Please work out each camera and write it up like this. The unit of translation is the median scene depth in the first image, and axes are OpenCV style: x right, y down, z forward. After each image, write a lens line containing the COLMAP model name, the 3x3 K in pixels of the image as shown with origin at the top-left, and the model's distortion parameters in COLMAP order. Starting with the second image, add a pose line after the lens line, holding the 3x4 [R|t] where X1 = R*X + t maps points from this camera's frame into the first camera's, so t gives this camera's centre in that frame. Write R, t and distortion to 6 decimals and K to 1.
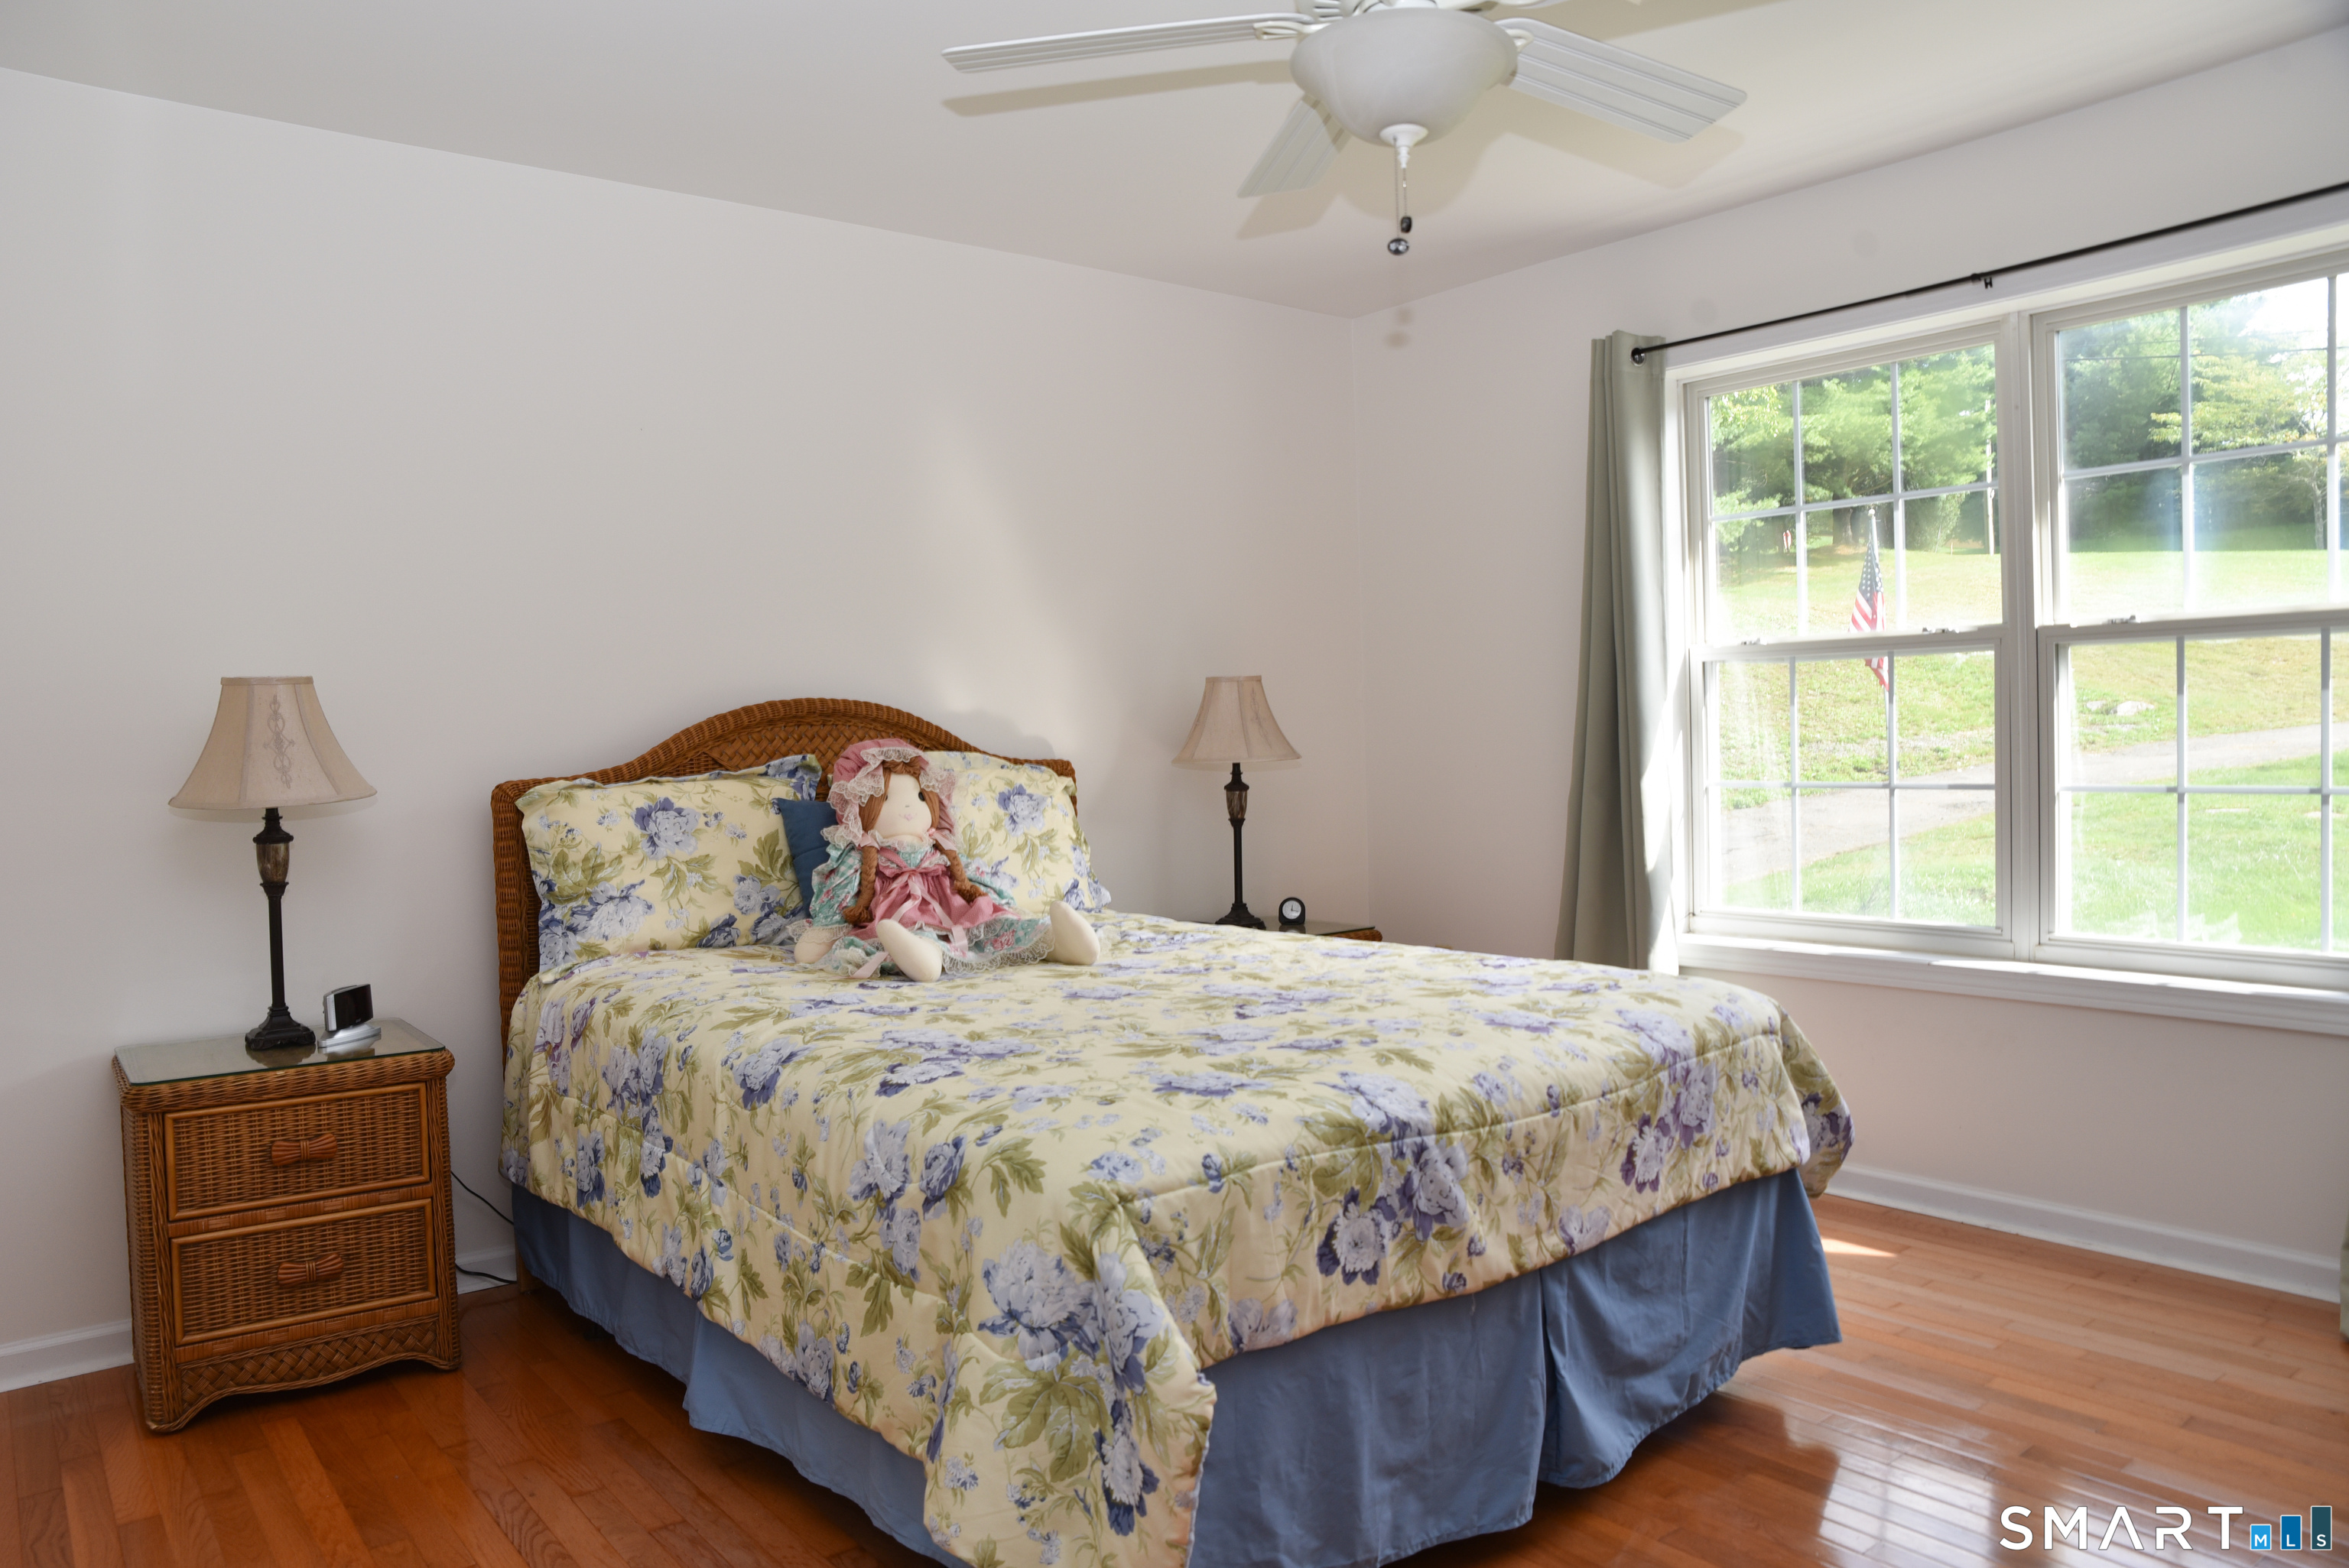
lens RADIAL K [[1609.4, 0, 1174.5], [0, 1609.4, 784.0], [0, 0, 1]] dist [-0.094156, 0.001072]
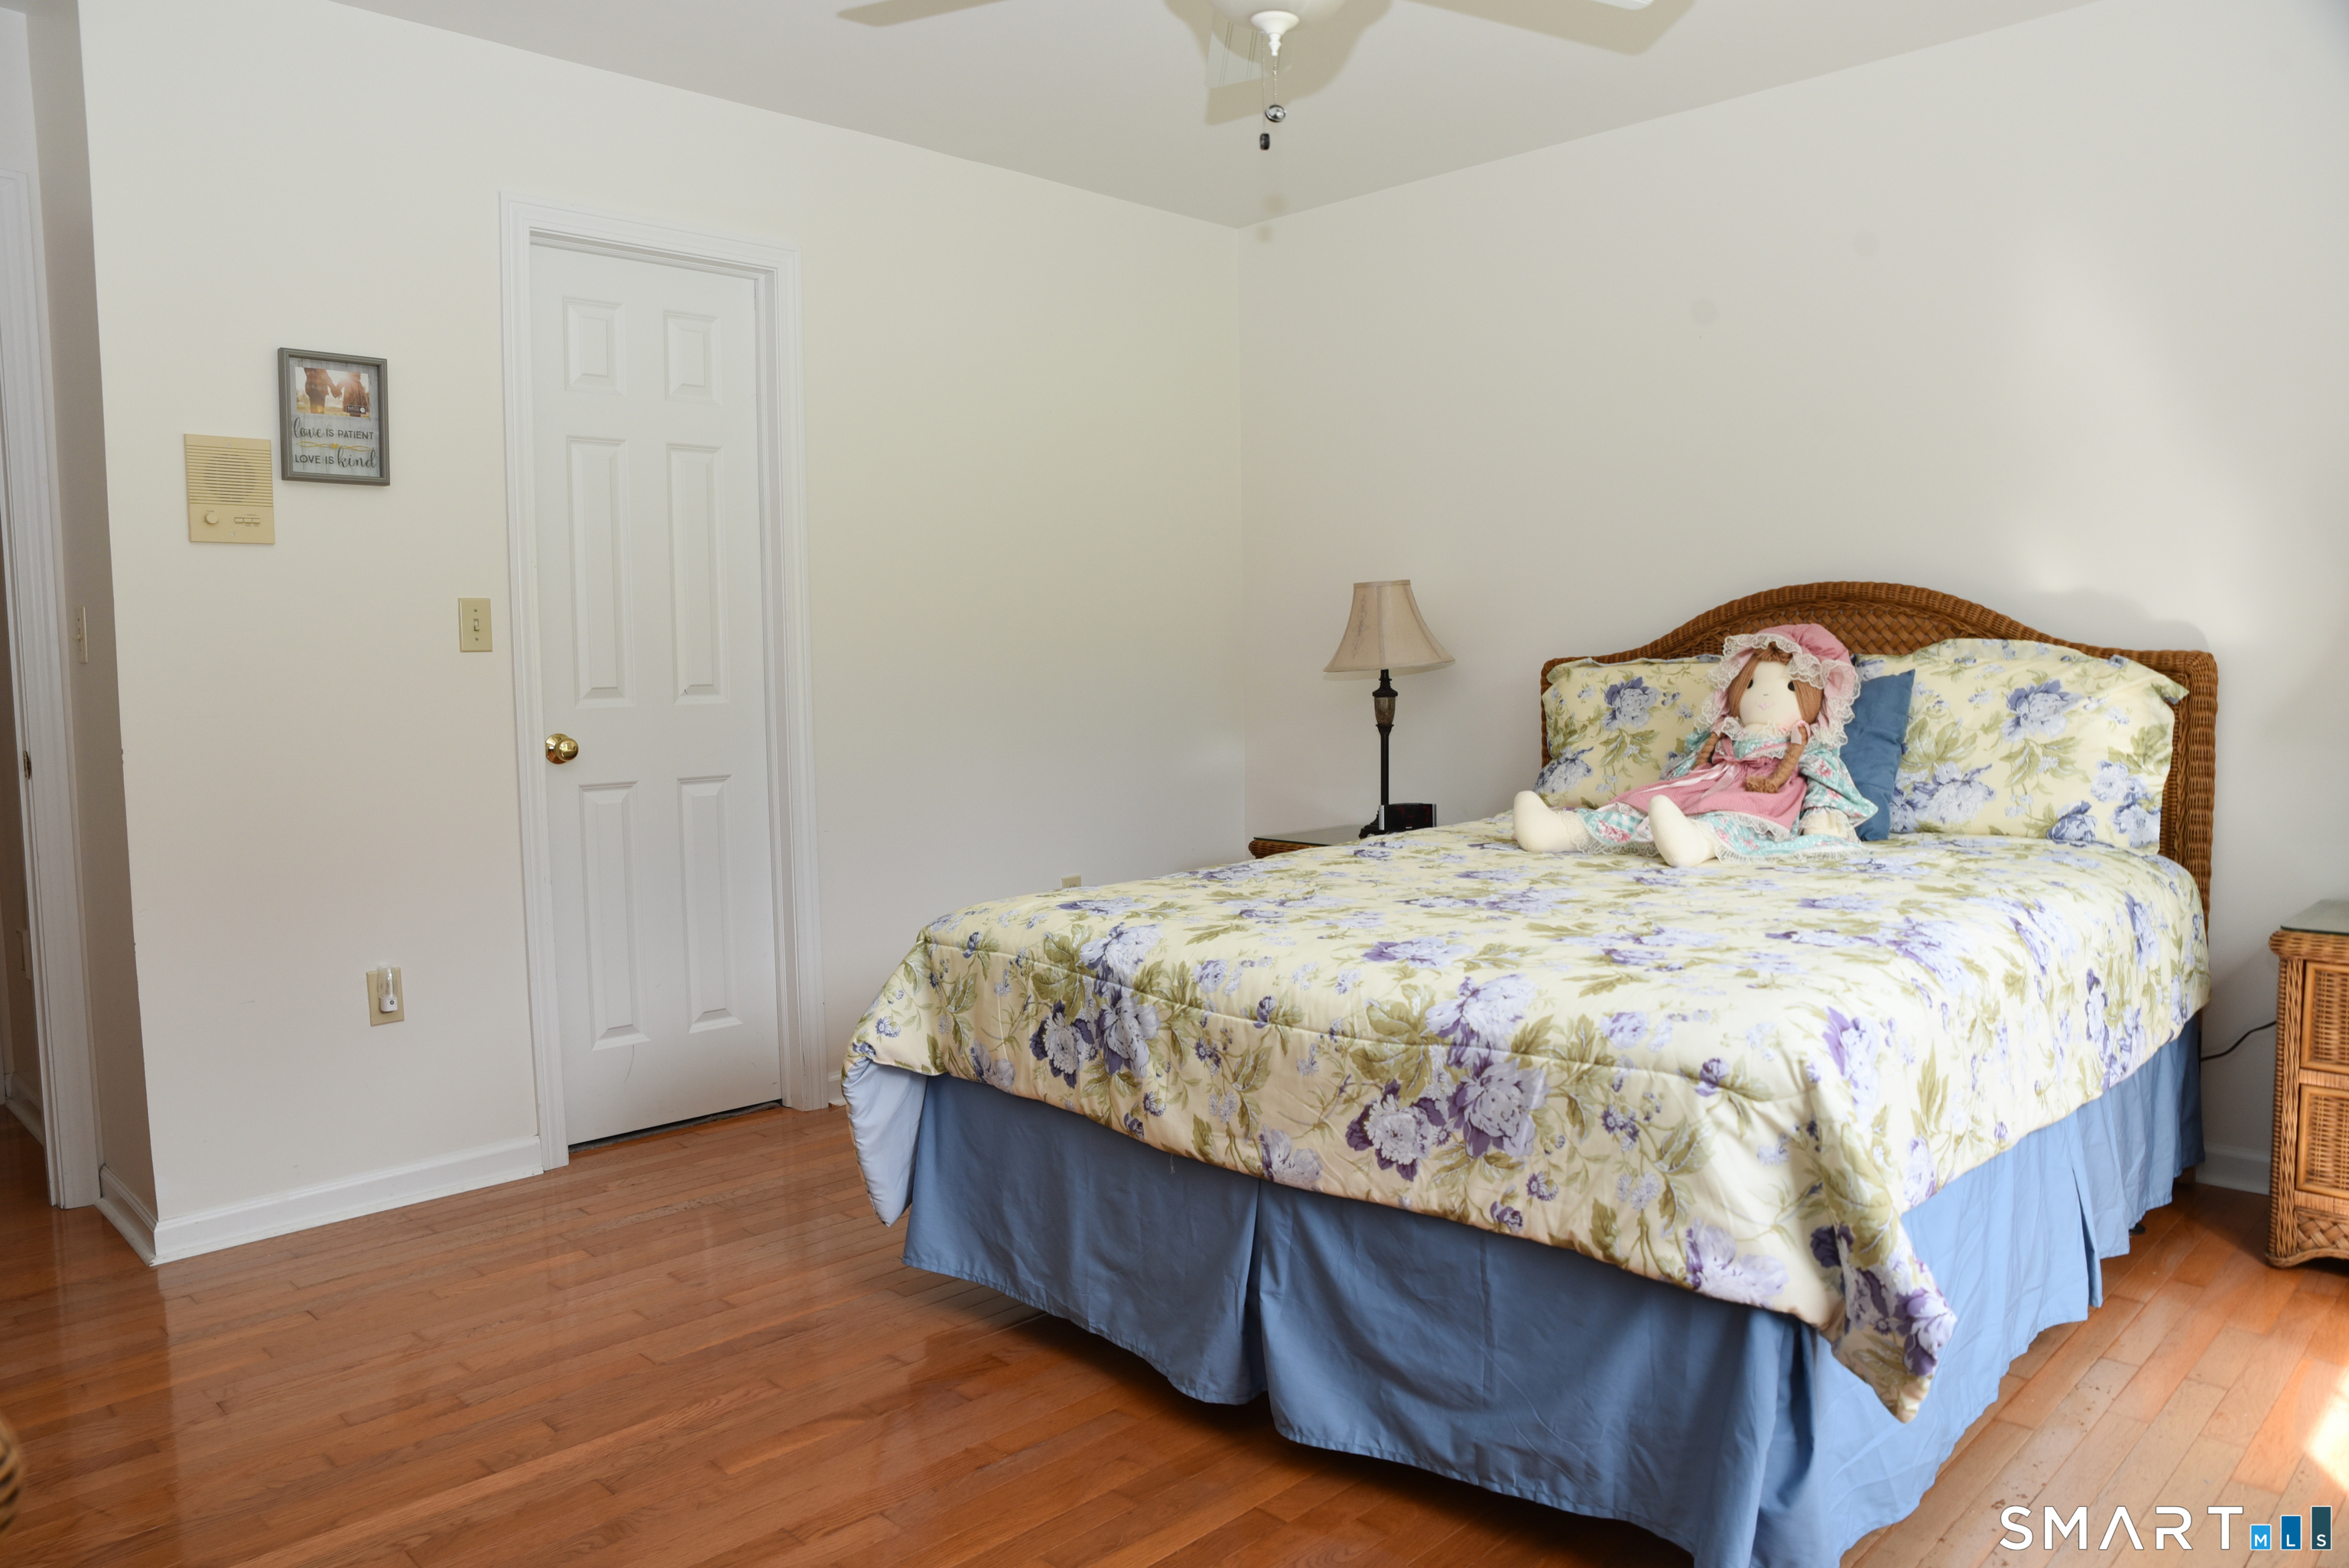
lens RADIAL K [[1609.4, 0, 1174.5], [0, 1609.4, 784.0], [0, 0, 1]] dist [-0.094156, 0.001072]
pose [[0.113208, 0.097481, -0.988778, 1.164728], [-0.017507, 0.995217, 0.096111, -0.028878], [0.993417, 0.006430, 0.114373, 0.832045]]
